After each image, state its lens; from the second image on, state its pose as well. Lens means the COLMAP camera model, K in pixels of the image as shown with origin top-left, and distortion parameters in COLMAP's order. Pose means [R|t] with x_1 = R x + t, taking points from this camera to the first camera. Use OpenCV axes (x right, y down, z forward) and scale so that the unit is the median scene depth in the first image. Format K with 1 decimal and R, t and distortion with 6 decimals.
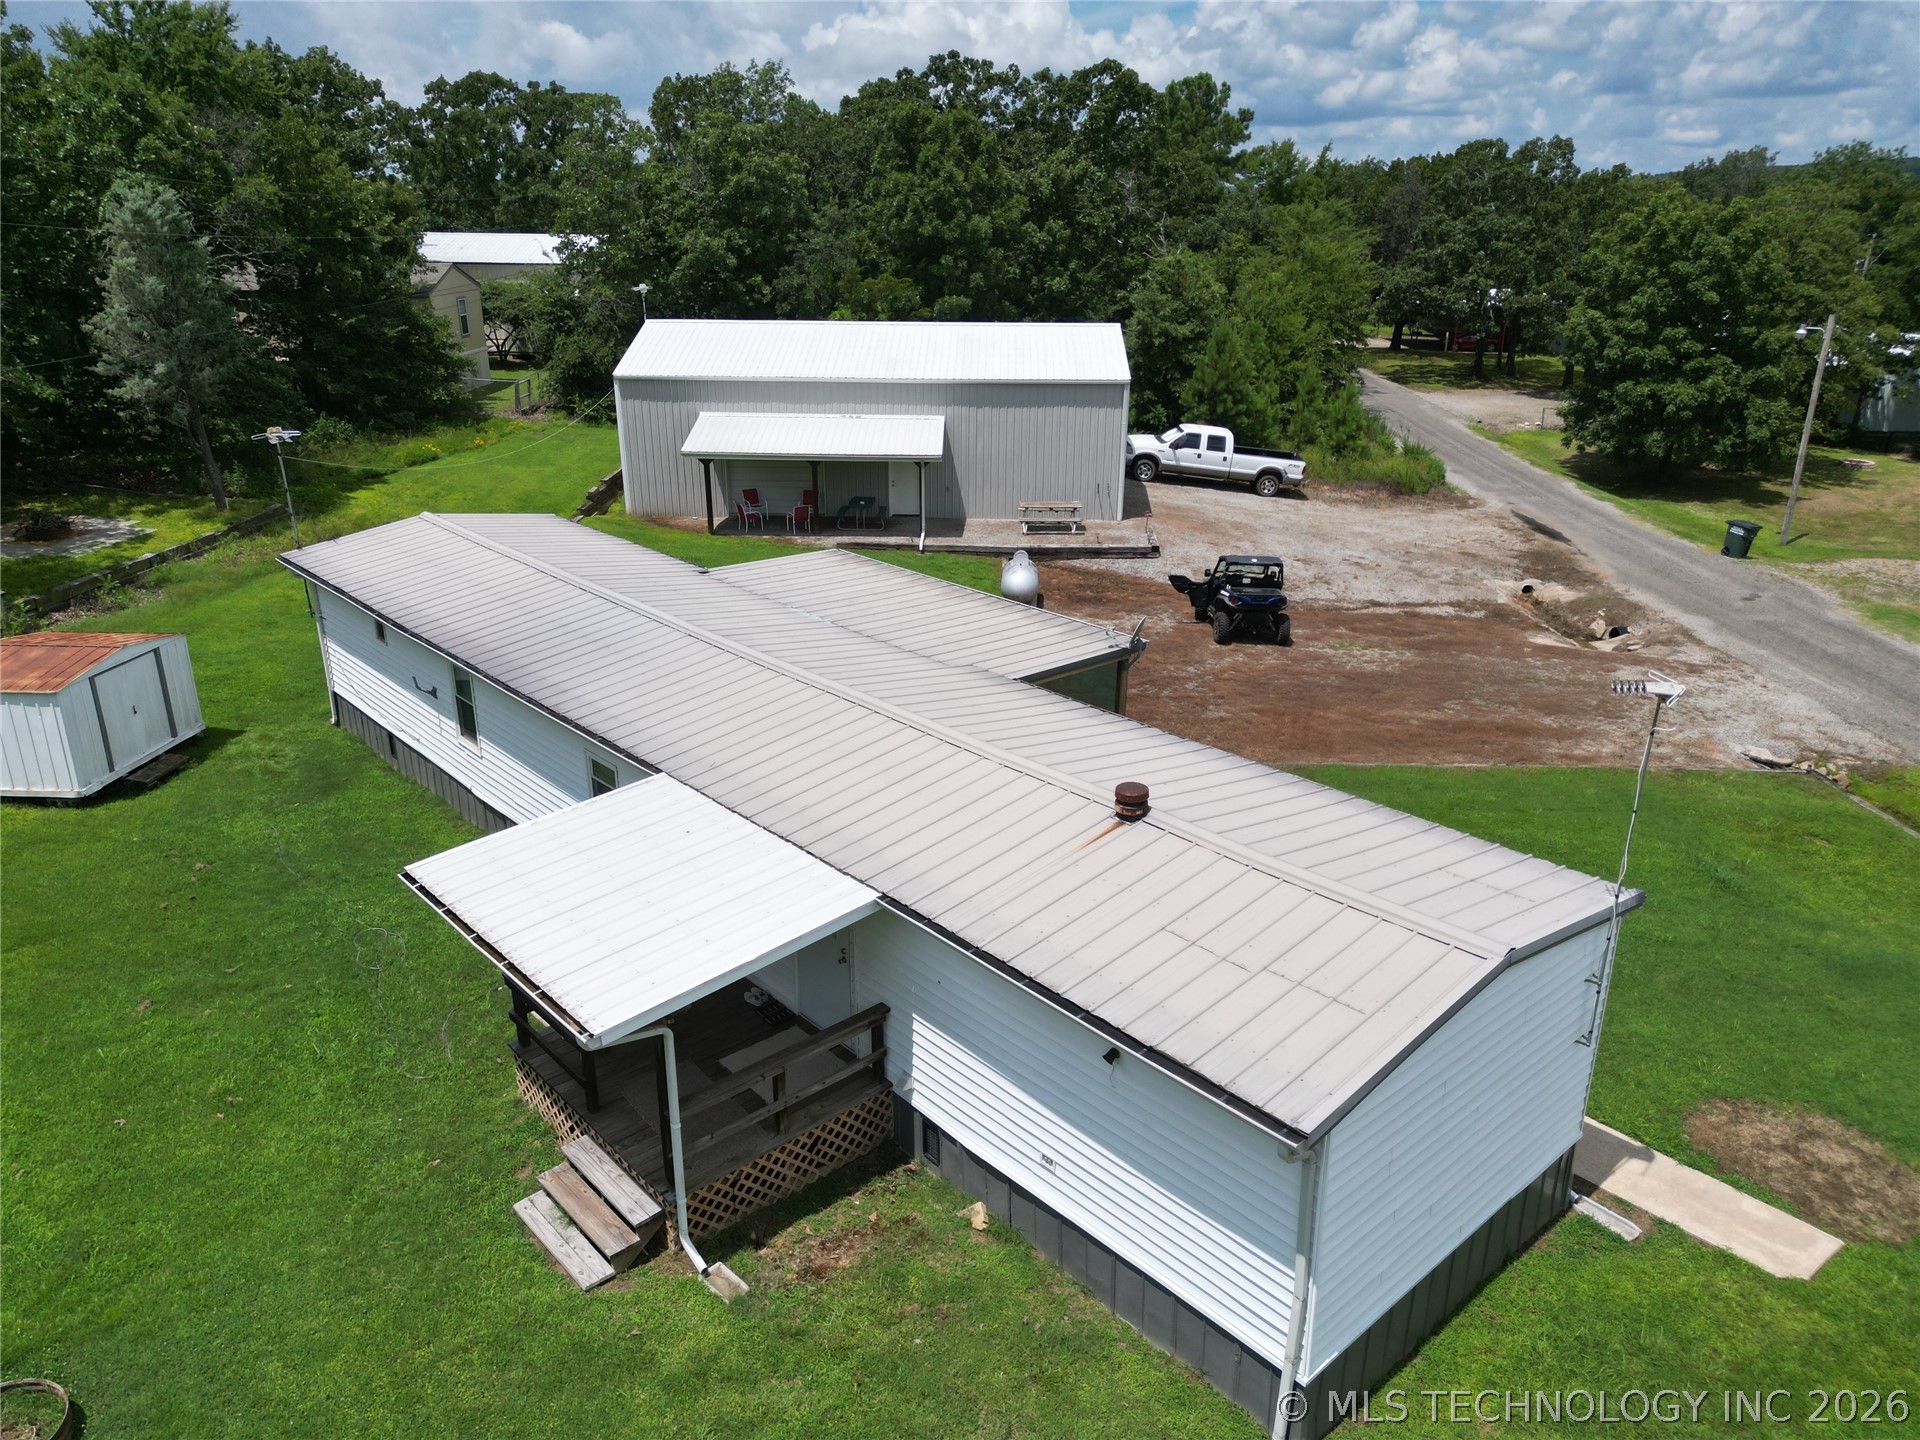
lens RADIAL K [[1348.2, 0, 960.0], [0, 1348.2, 720.0], [0, 0, 1]] dist [0.073560, -0.071117]
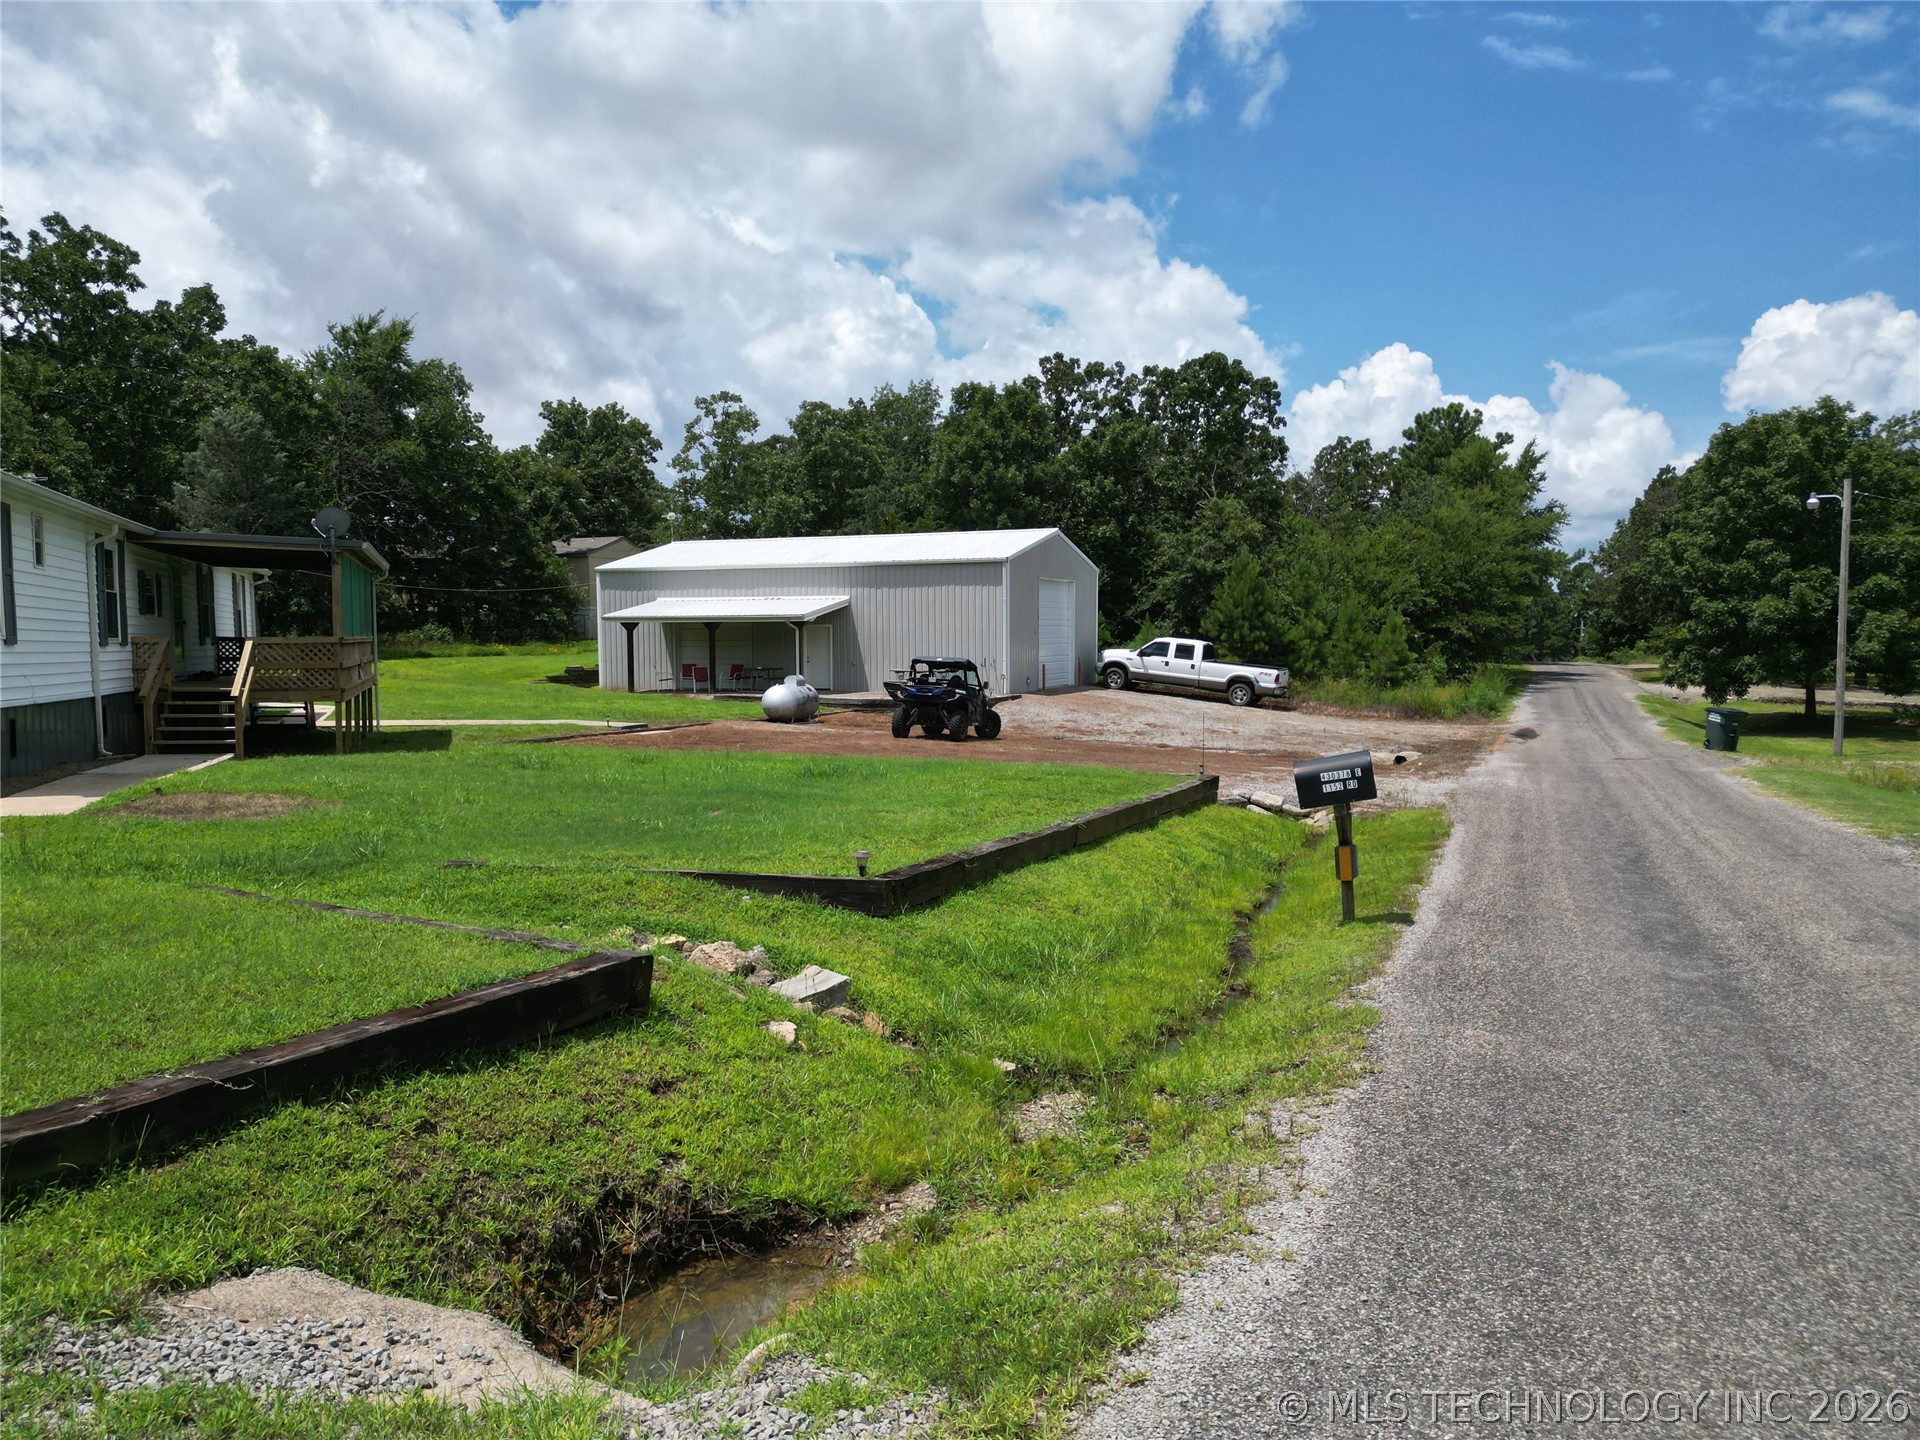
lens RADIAL K [[1348.2, 0, 960.0], [0, 1348.2, 720.0], [0, 0, 1]] dist [0.073560, -0.071117]
pose [[0.927150, 0.011785, -0.374504, 0.404357], [-0.122099, 0.954450, -0.272243, 0.128425], [0.354237, 0.298137, 0.886358, 0.092503]]
